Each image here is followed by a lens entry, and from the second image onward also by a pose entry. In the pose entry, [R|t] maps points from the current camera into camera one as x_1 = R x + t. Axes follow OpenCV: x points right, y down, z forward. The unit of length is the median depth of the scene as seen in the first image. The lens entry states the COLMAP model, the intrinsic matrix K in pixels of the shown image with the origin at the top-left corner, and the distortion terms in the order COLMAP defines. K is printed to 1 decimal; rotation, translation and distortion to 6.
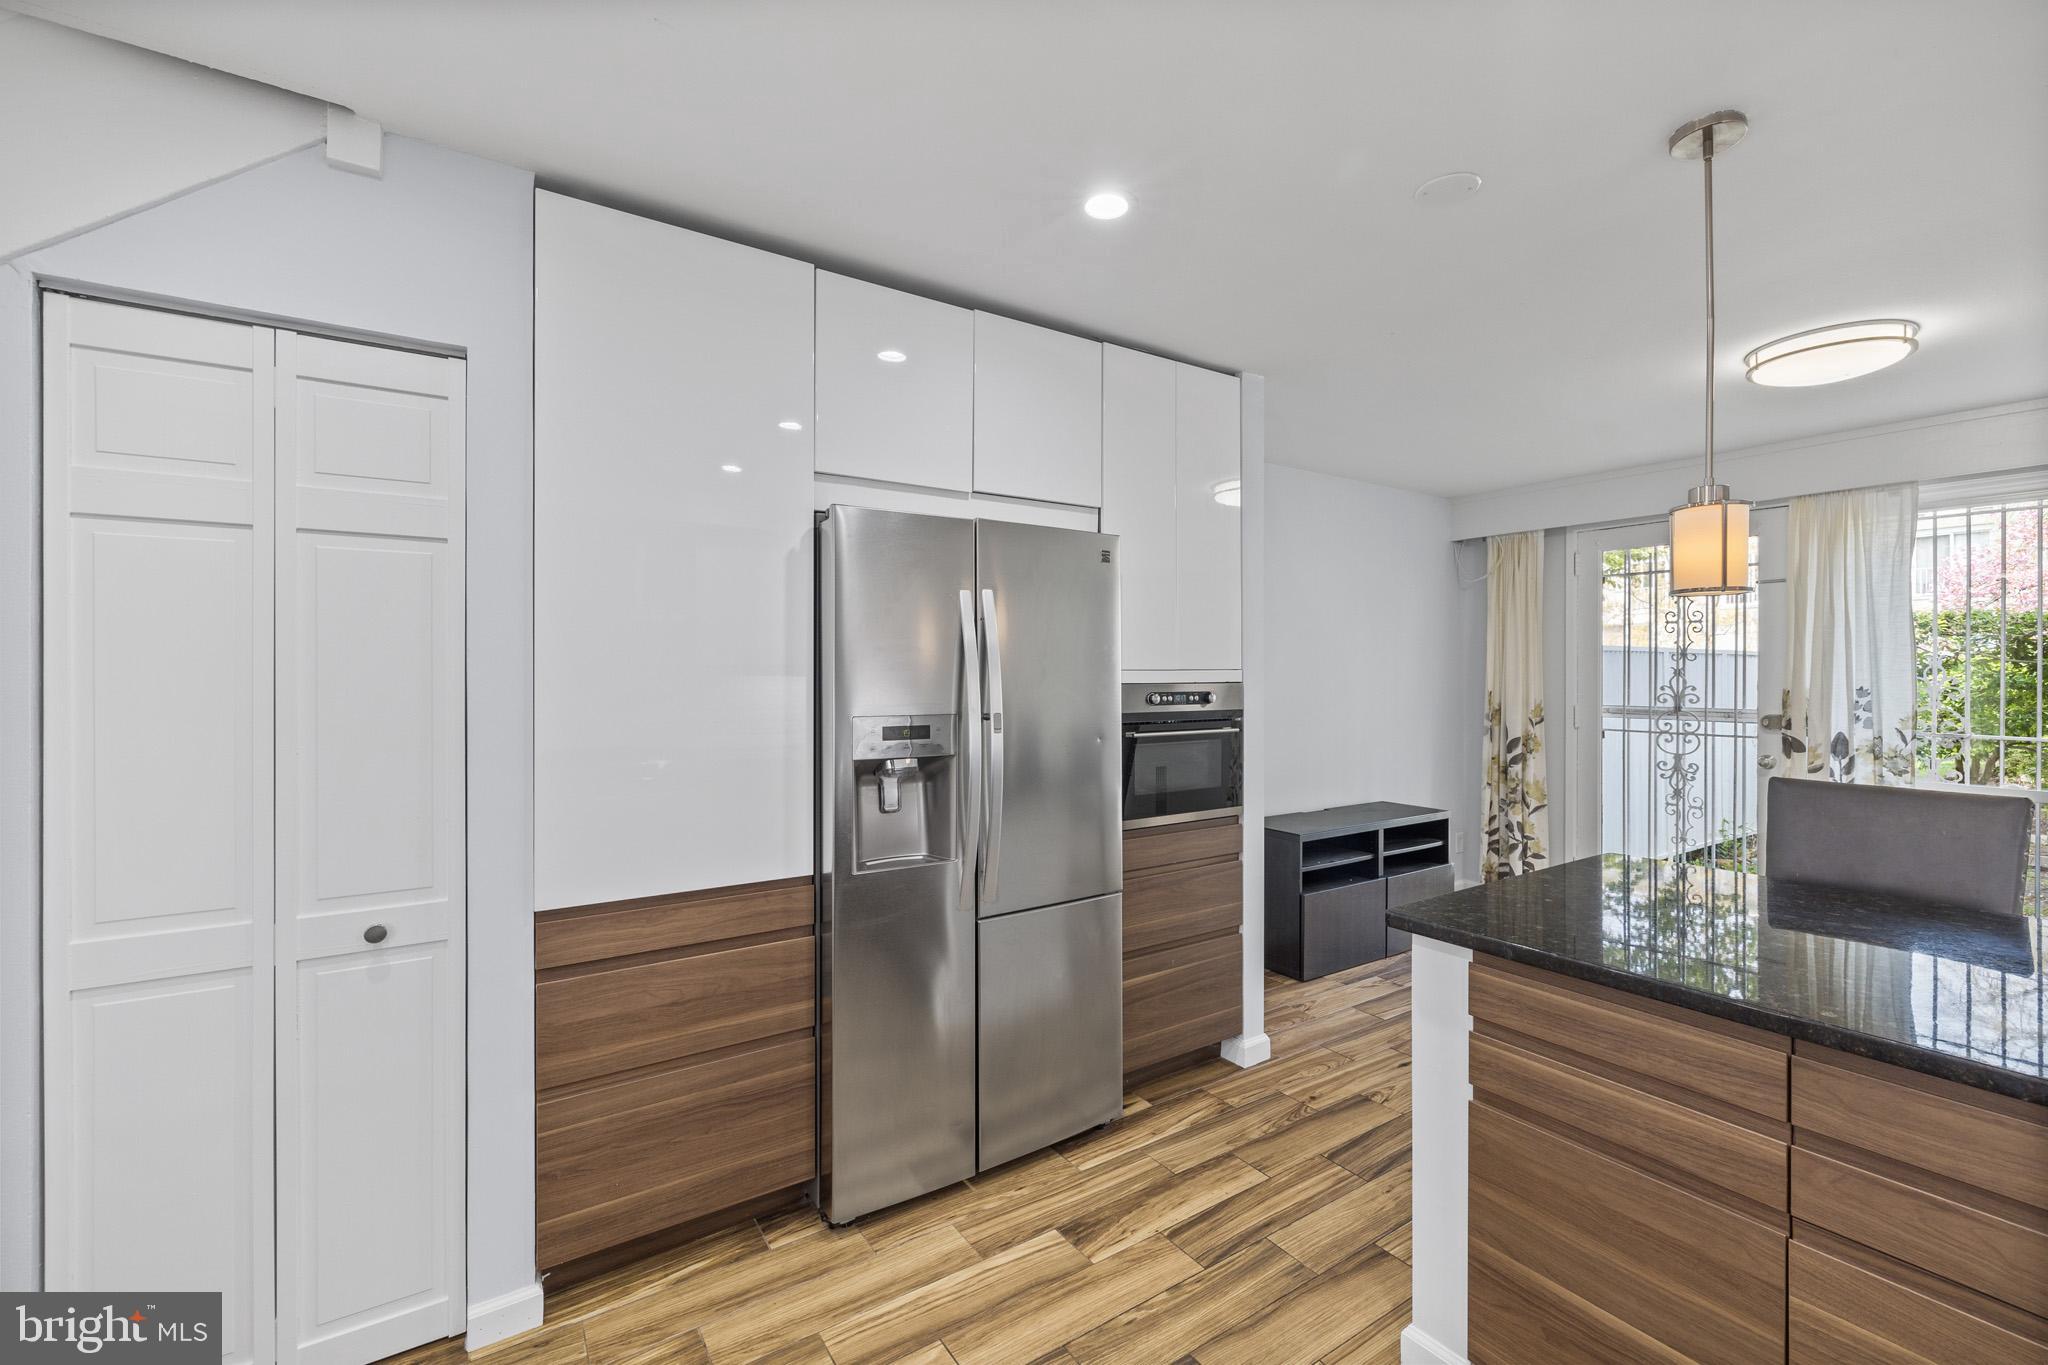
lens RADIAL K [[859.5, 0, 1018.2], [0, 859.5, 668.8], [0, 0, 1]] dist [-0.001817, 0.000190]
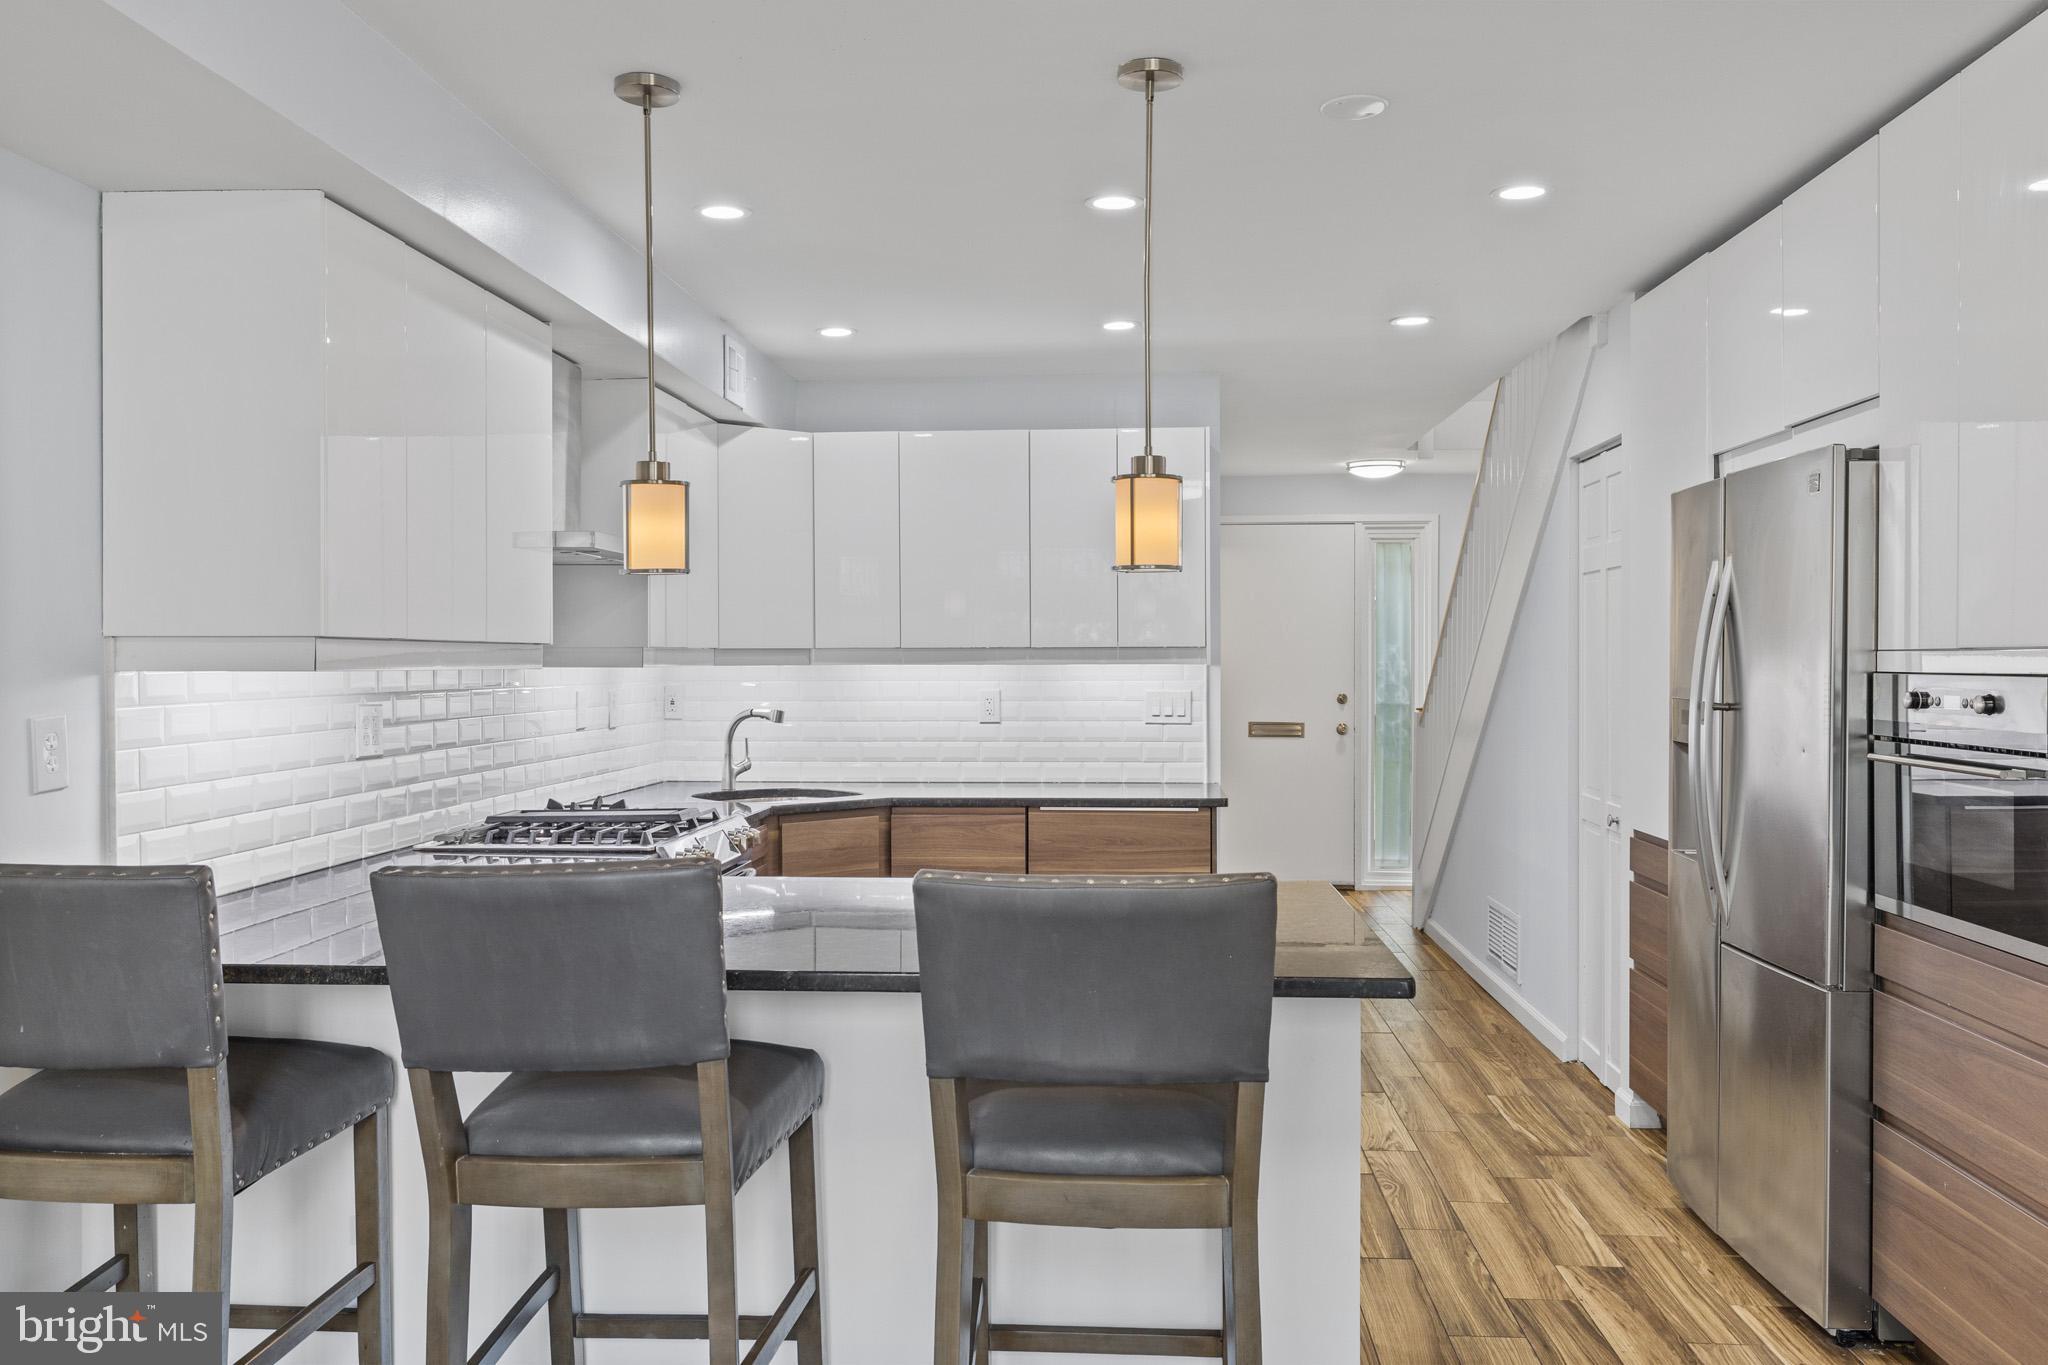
lens RADIAL K [[1595.7, 0, 1024.0], [0, 1595.7, 682.5], [0, 0, 1]] dist [0.007768, 0.001762]
pose [[-0.605501, 0.012759, -0.795742, 1.758216], [0.001100, 0.999884, 0.015196, 0.007375], [0.795844, 0.008326, -0.605445, 1.507850]]
